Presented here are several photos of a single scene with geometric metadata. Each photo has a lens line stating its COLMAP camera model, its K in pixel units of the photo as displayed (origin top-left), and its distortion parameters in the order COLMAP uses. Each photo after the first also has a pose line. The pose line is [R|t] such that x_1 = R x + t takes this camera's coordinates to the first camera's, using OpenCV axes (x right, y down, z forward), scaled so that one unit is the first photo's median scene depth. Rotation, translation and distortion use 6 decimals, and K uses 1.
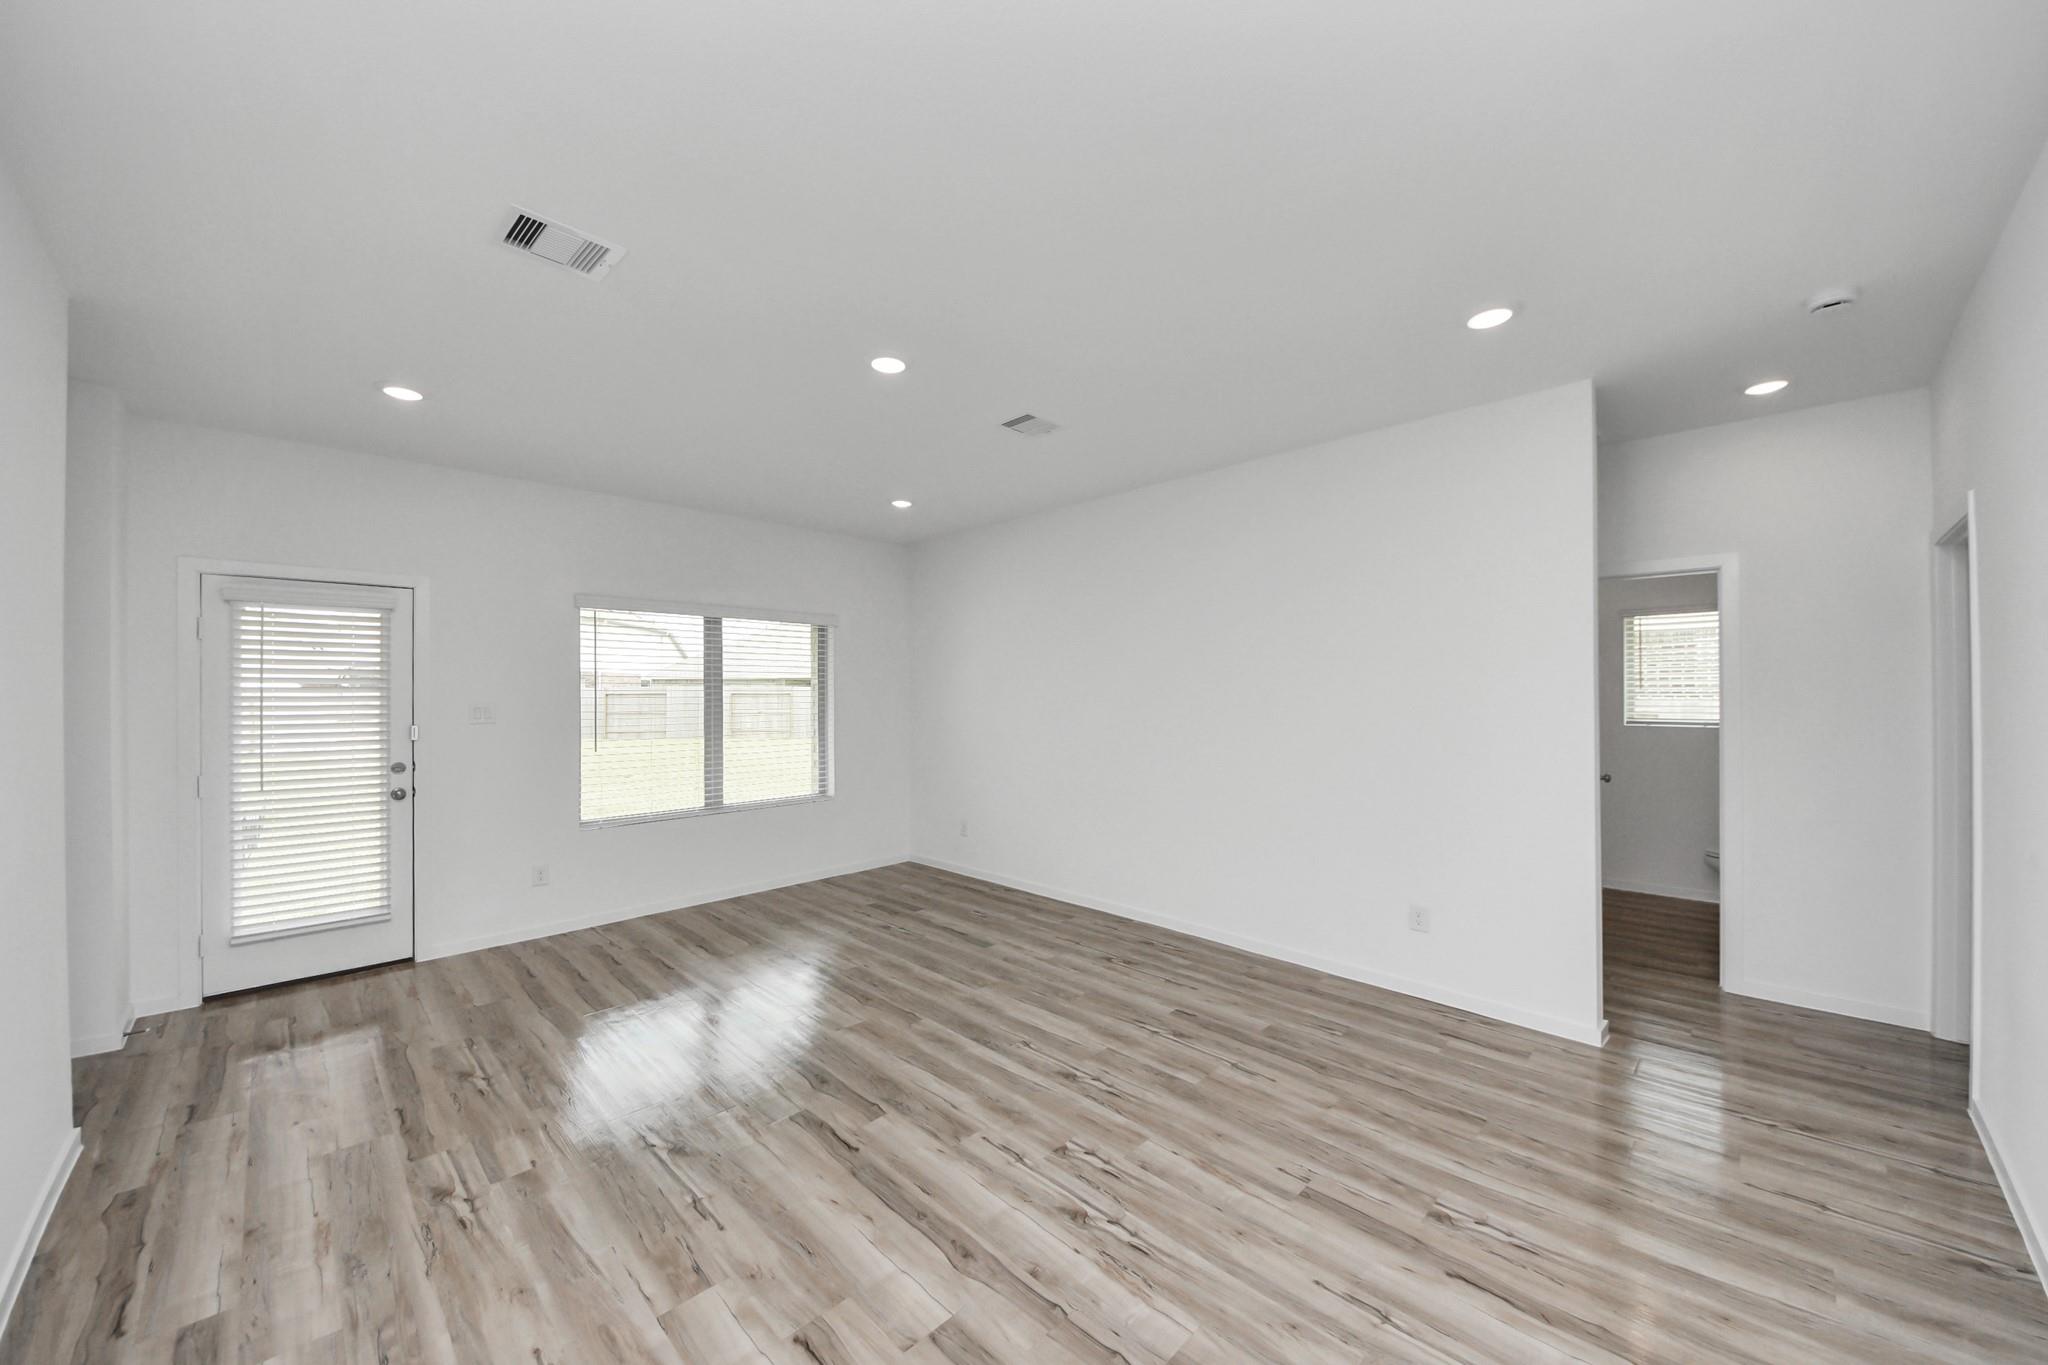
lens RADIAL K [[734.1, 0, 1029.3], [0, 734.1, 687.6], [0, 0, 1]] dist [0.033515, -0.021181]
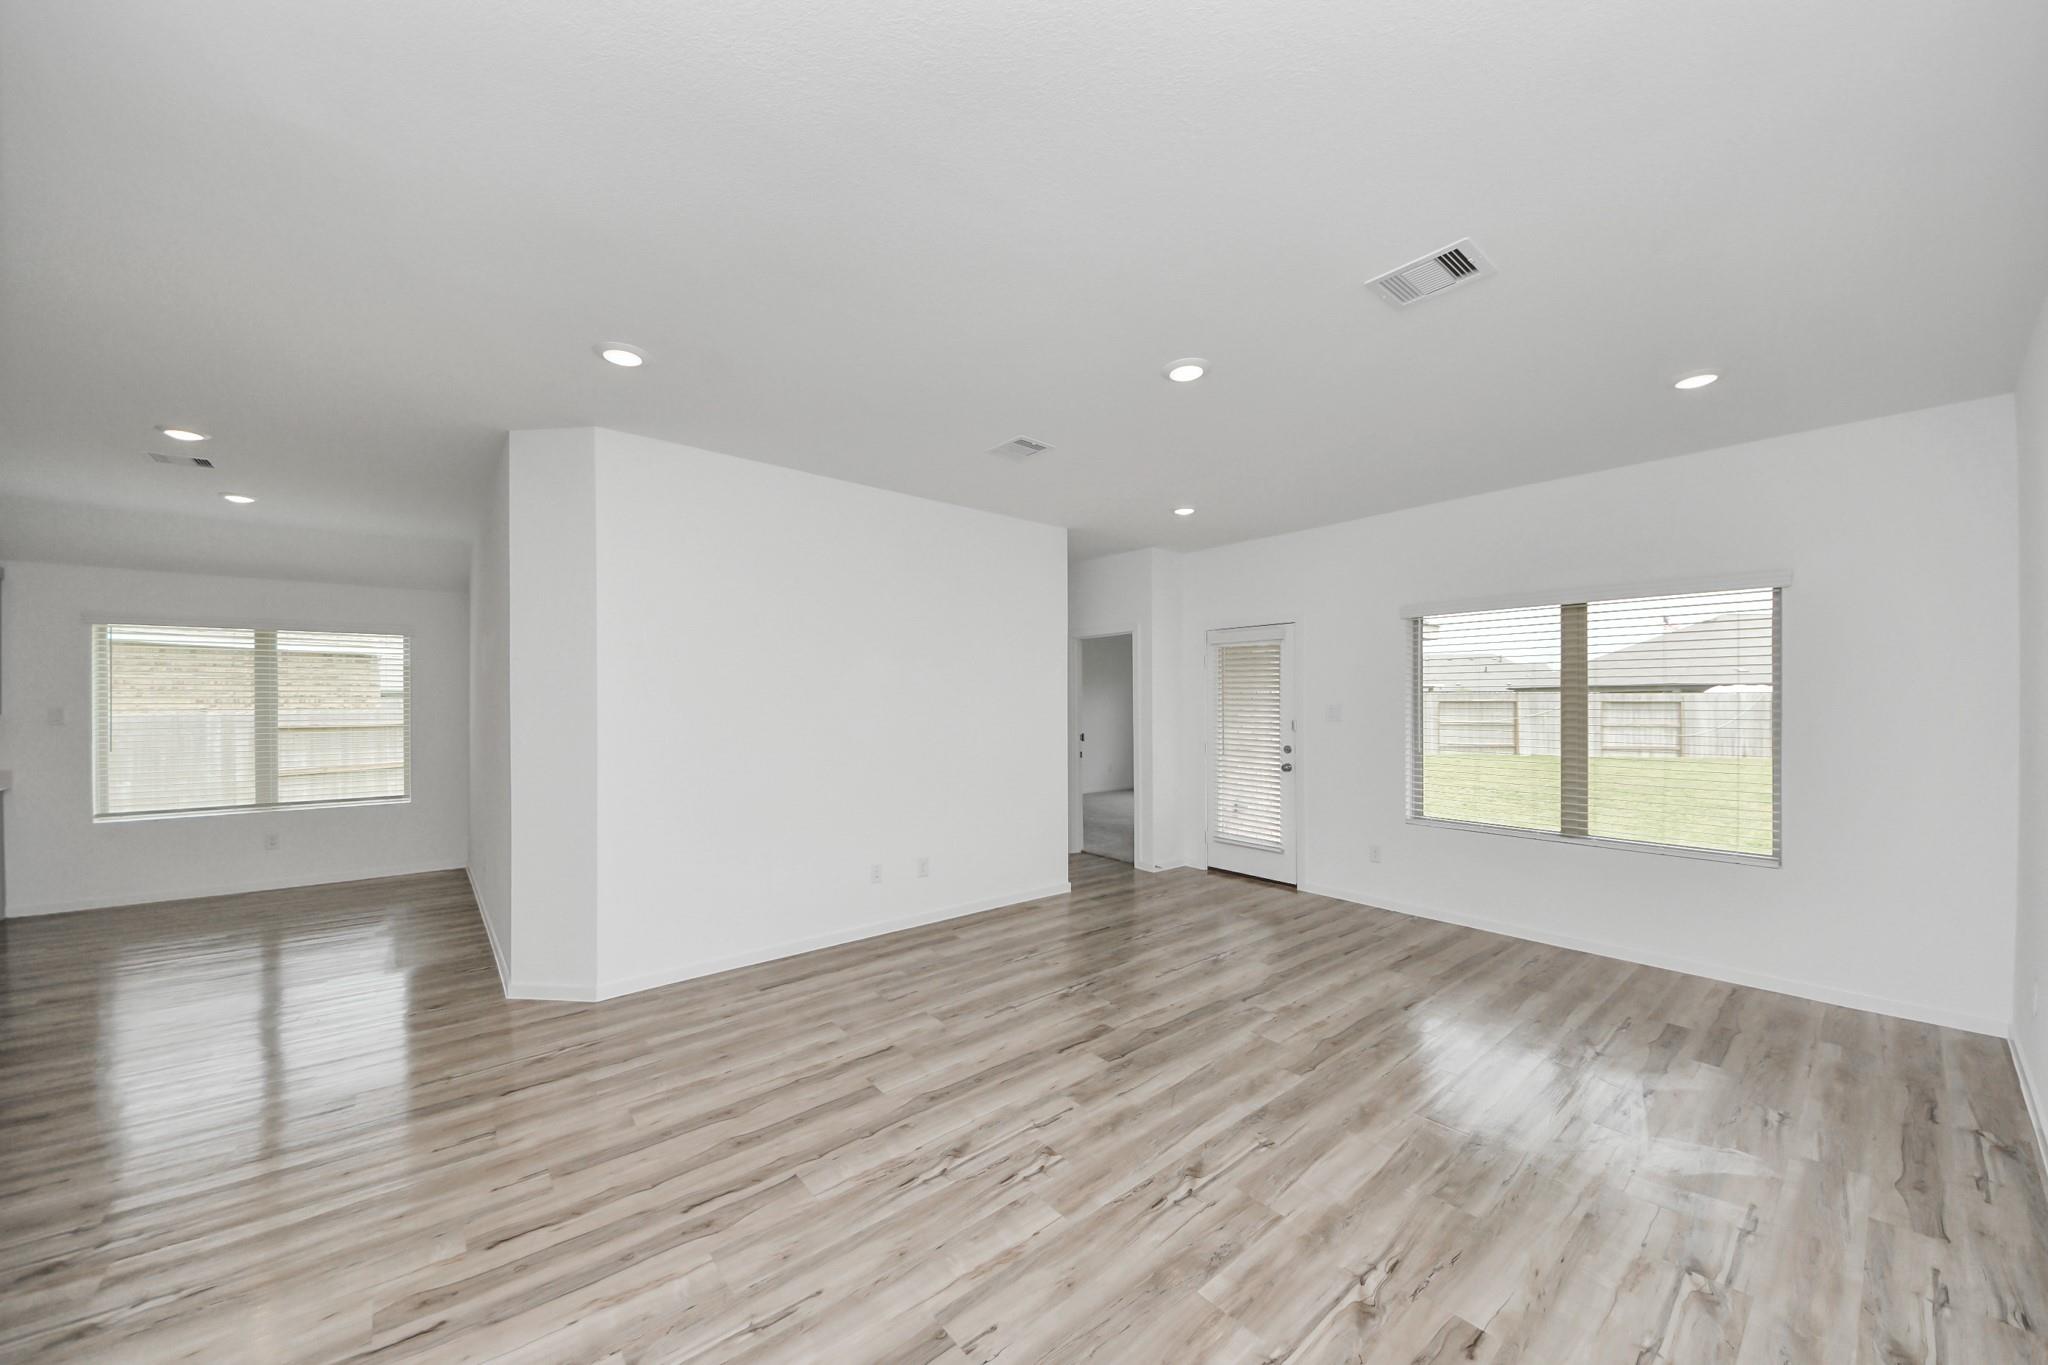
lens RADIAL K [[733.7, 0, 1019.0], [0, 733.7, 703.4], [0, 0, 1]] dist [0.029197, -0.017678]
pose [[-0.103385, 0.007789, -0.994611, 0.767996], [0.005602, 0.999958, 0.007248, 0.008138], [0.994626, -0.004822, -0.103424, 0.789894]]
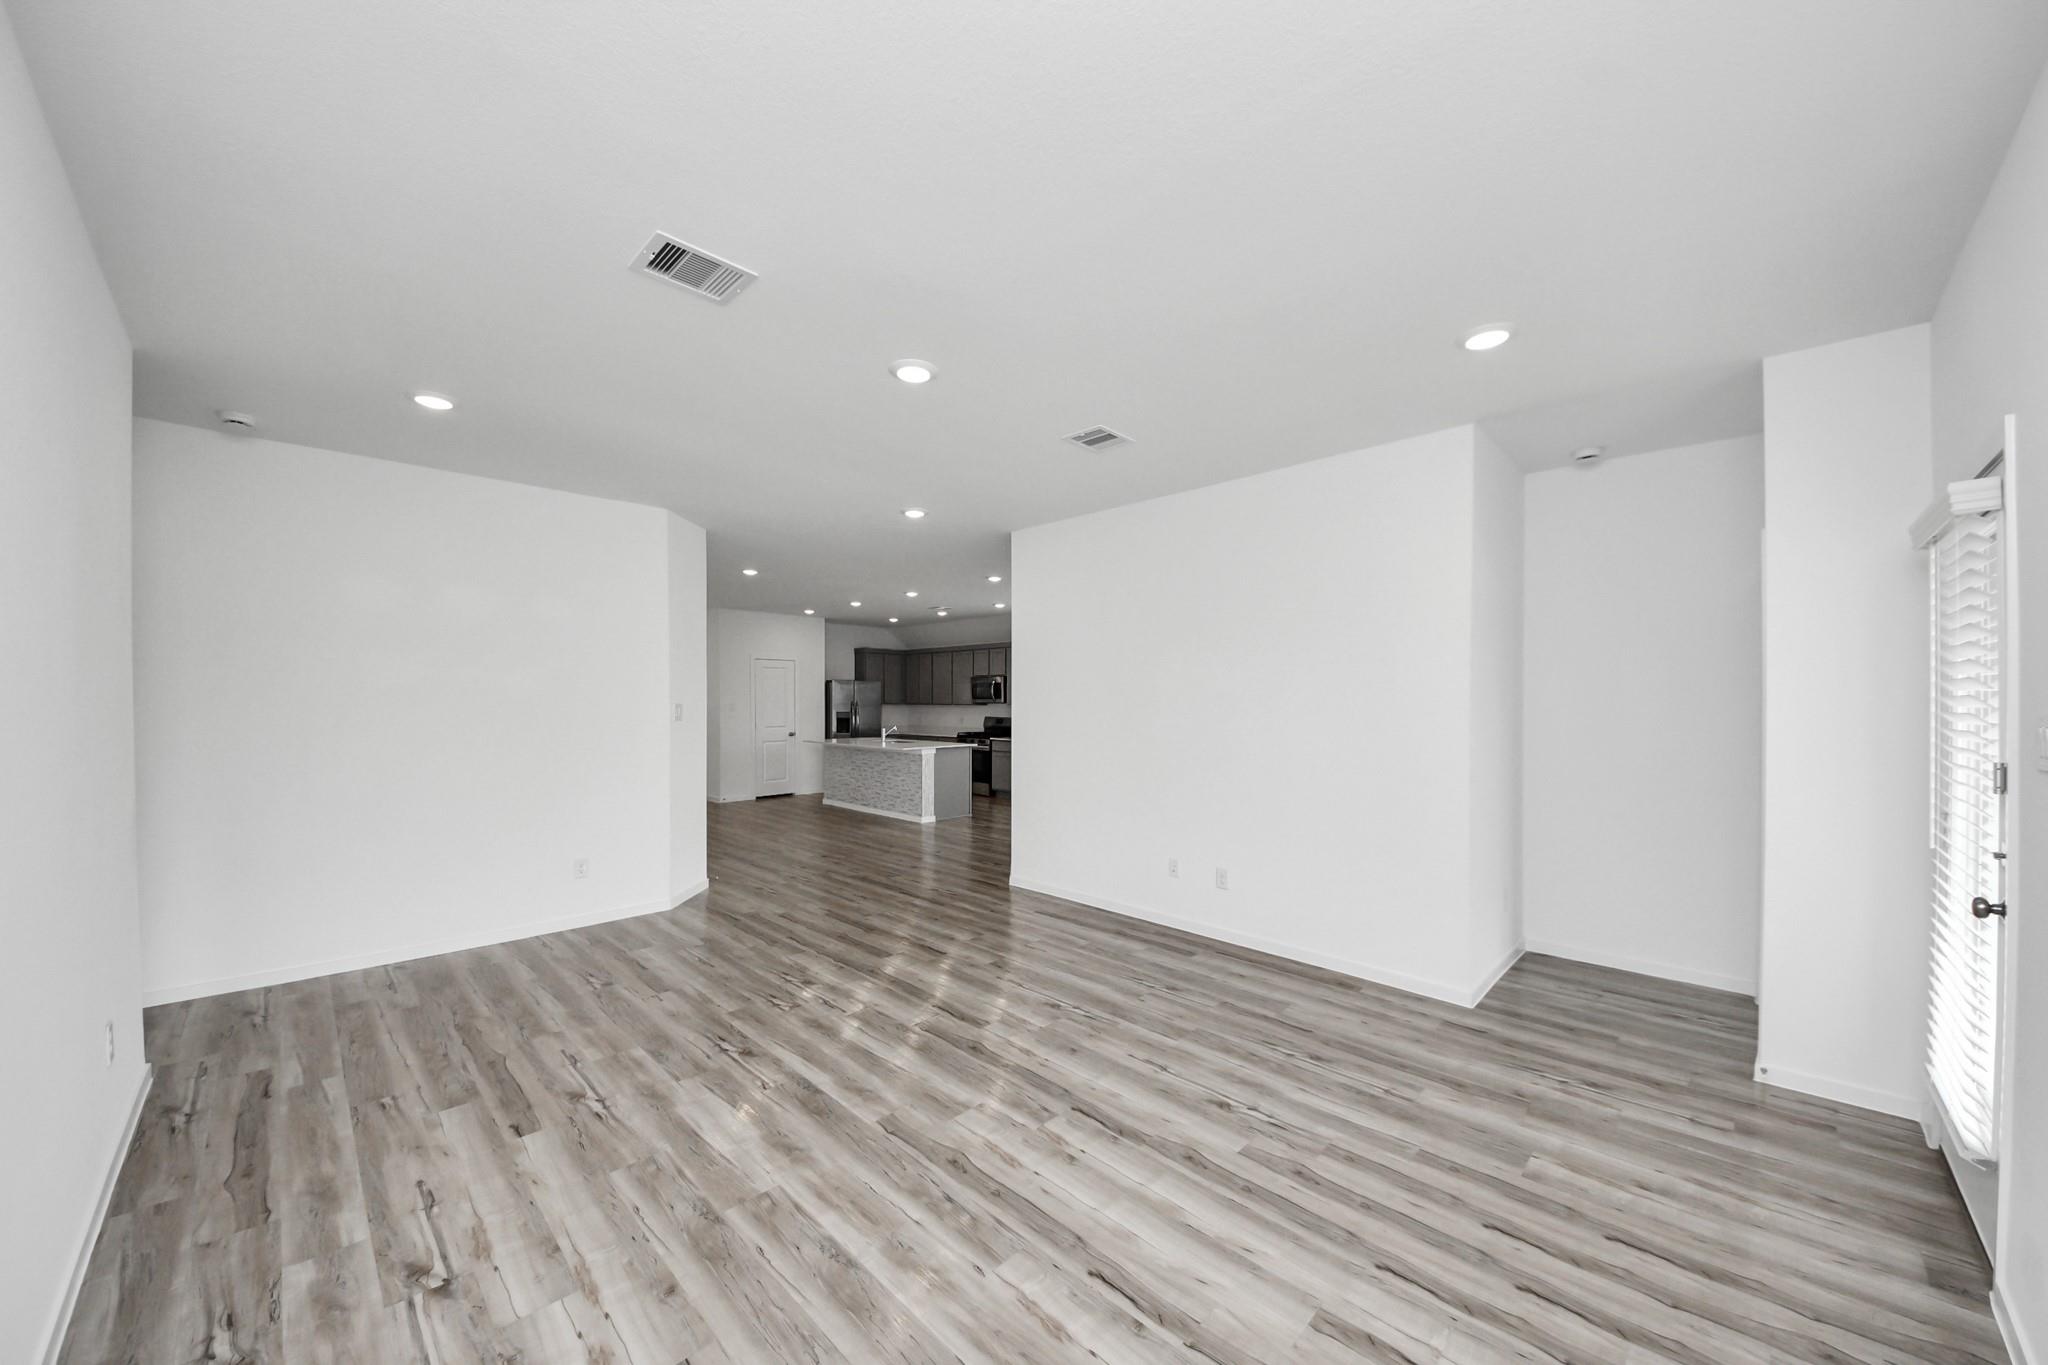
lens RADIAL K [[733.7, 0, 1019.0], [0, 733.7, 703.4], [0, 0, 1]] dist [0.029197, -0.017678]
pose [[-0.999854, 0.003225, 0.016795, -0.317364], [0.003241, 0.999994, 0.000955, 0.017090], [-0.016792, 0.001009, -0.999858, 1.819536]]
